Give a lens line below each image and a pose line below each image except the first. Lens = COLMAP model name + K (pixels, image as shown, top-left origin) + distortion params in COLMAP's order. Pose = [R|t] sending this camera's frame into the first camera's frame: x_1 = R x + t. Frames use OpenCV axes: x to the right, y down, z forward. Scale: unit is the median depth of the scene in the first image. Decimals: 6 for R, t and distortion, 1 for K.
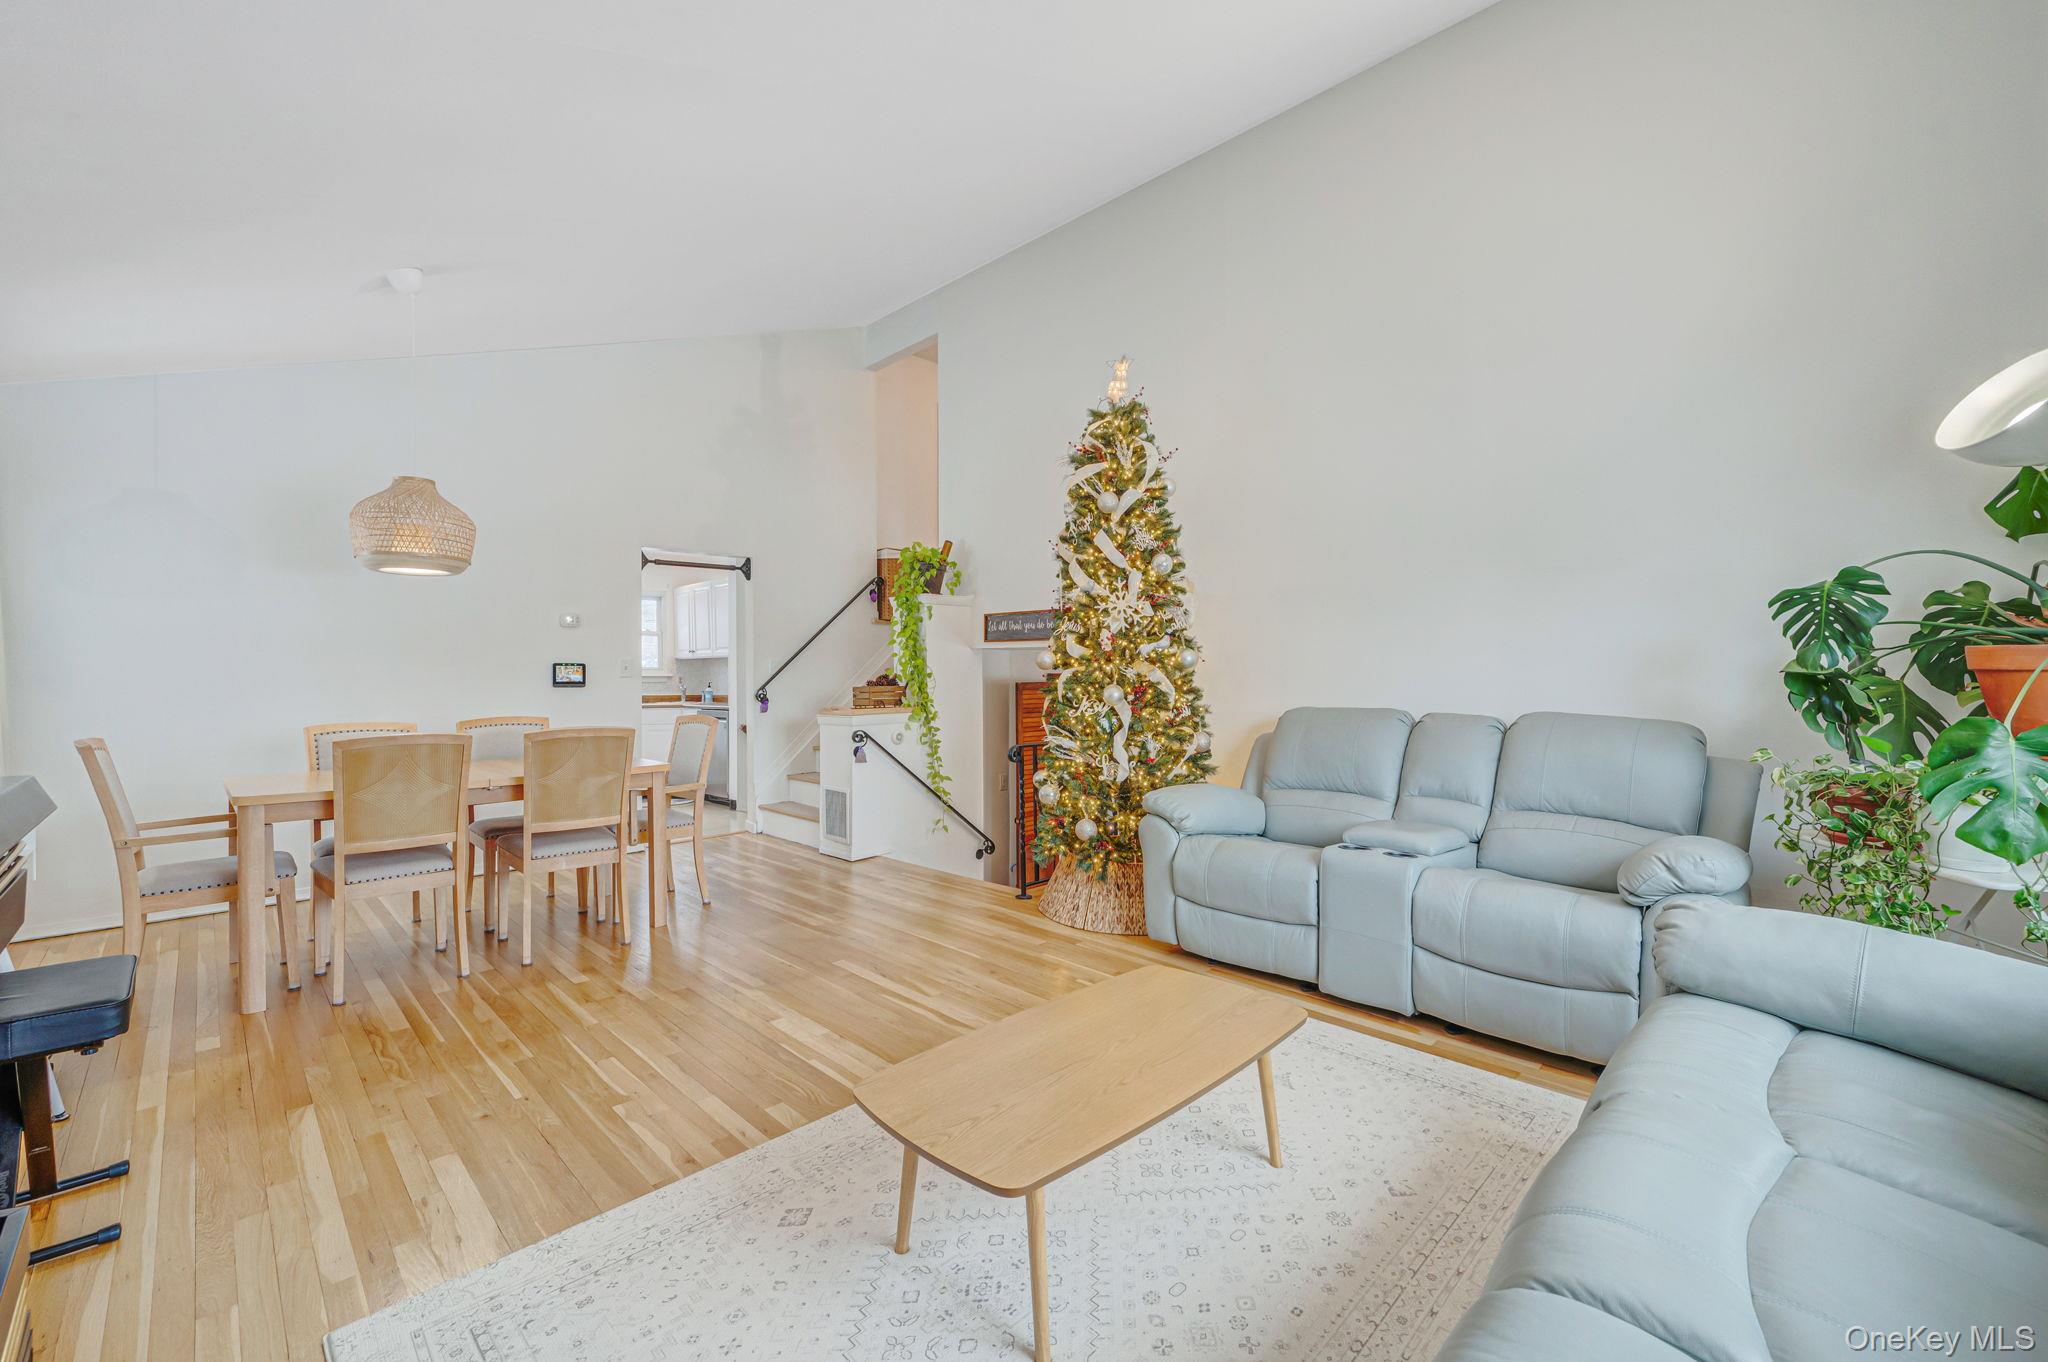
lens RADIAL K [[834.7, 0, 1024.0], [0, 834.7, 681.0], [0, 0, 1]] dist [0.000792, 0.000140]
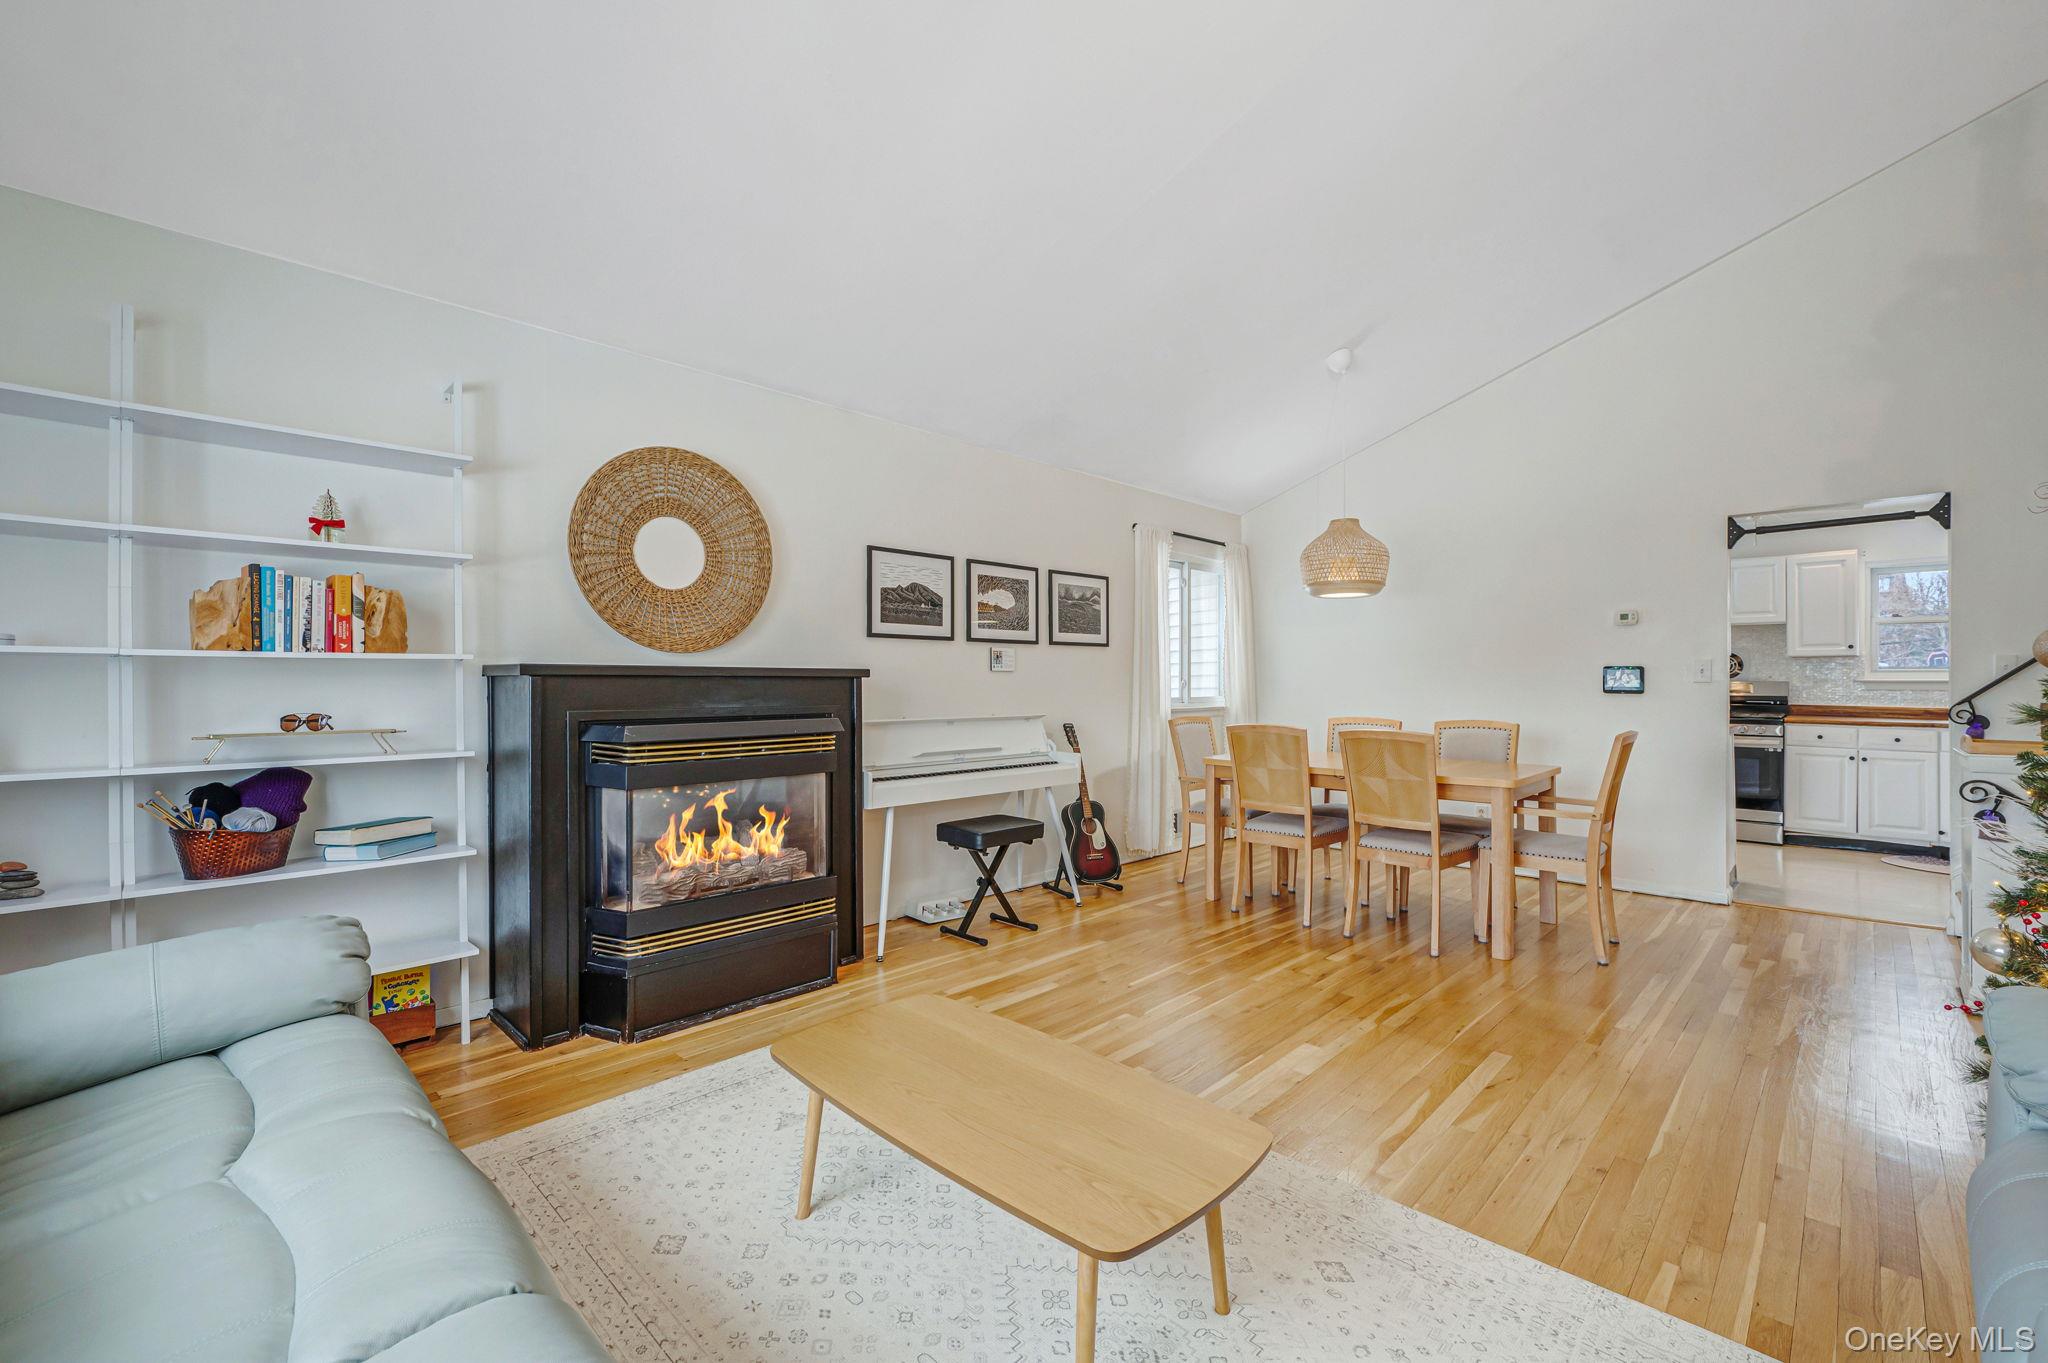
lens RADIAL K [[860.9, 0, 1024.0], [0, 860.9, 681.5], [0, 0, 1]] dist [0.001638, 0.000412]
pose [[0.012742, 0.004629, -0.999908, 0.338349], [-0.007532, 0.999961, 0.004533, -0.004209], [0.999890, 0.007474, 0.012776, 0.329992]]
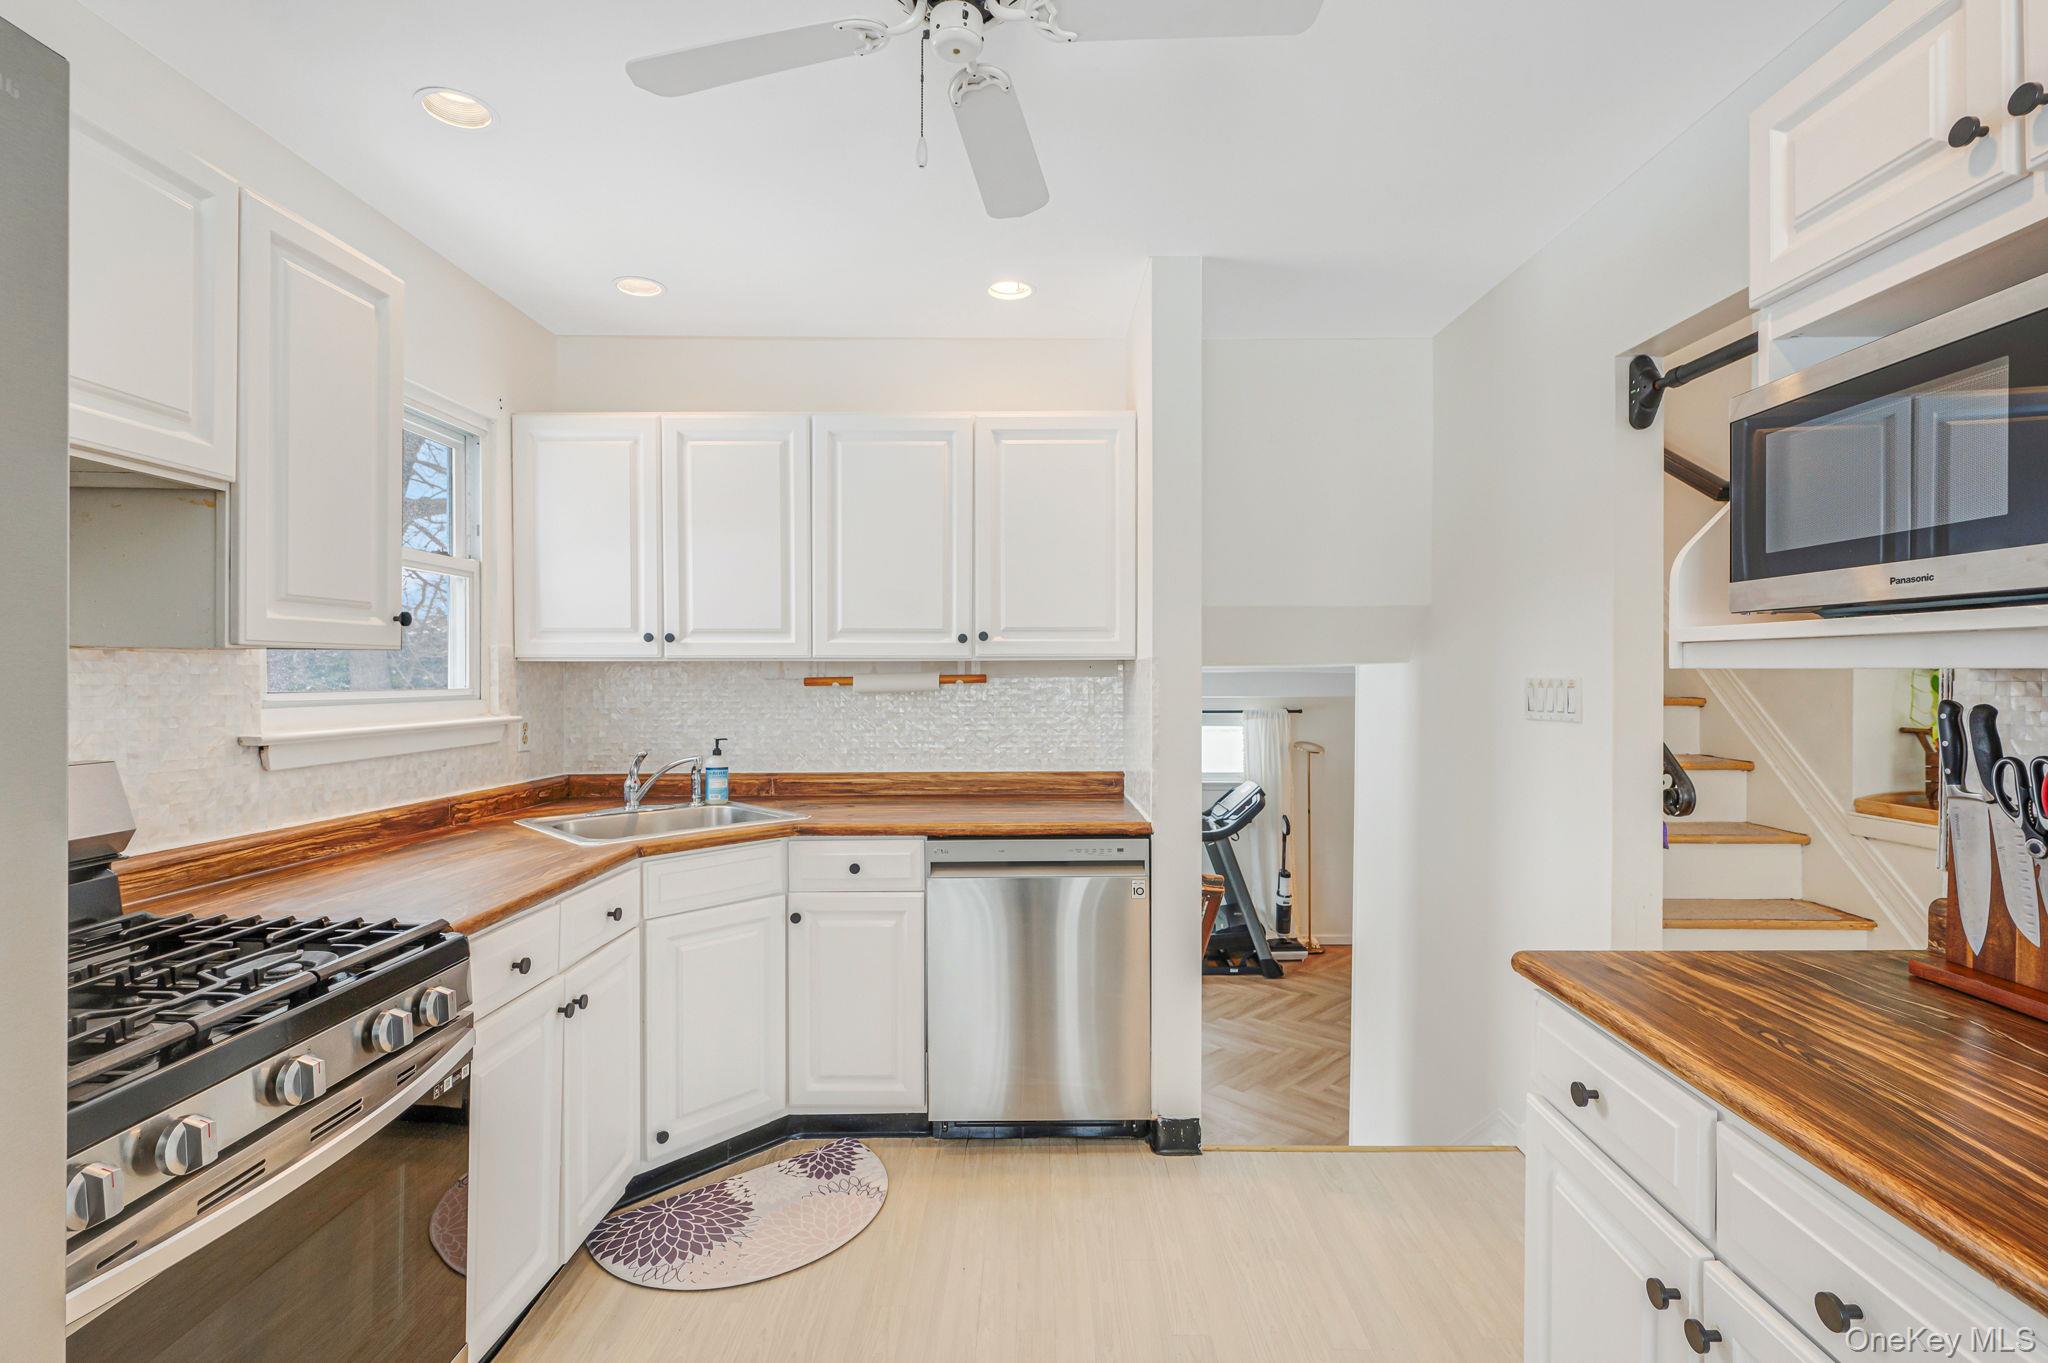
lens RADIAL K [[962.9, 0, 1035.8], [0, 962.9, 680.3], [0, 0, 1]] dist [-0.001583, -0.000356]
pose [[0.718345, -0.000875, 0.695687, -0.809865], [0.003435, 0.999991, -0.002290, -0.027949], [-0.695679, 0.004034, 0.718342, 0.989488]]
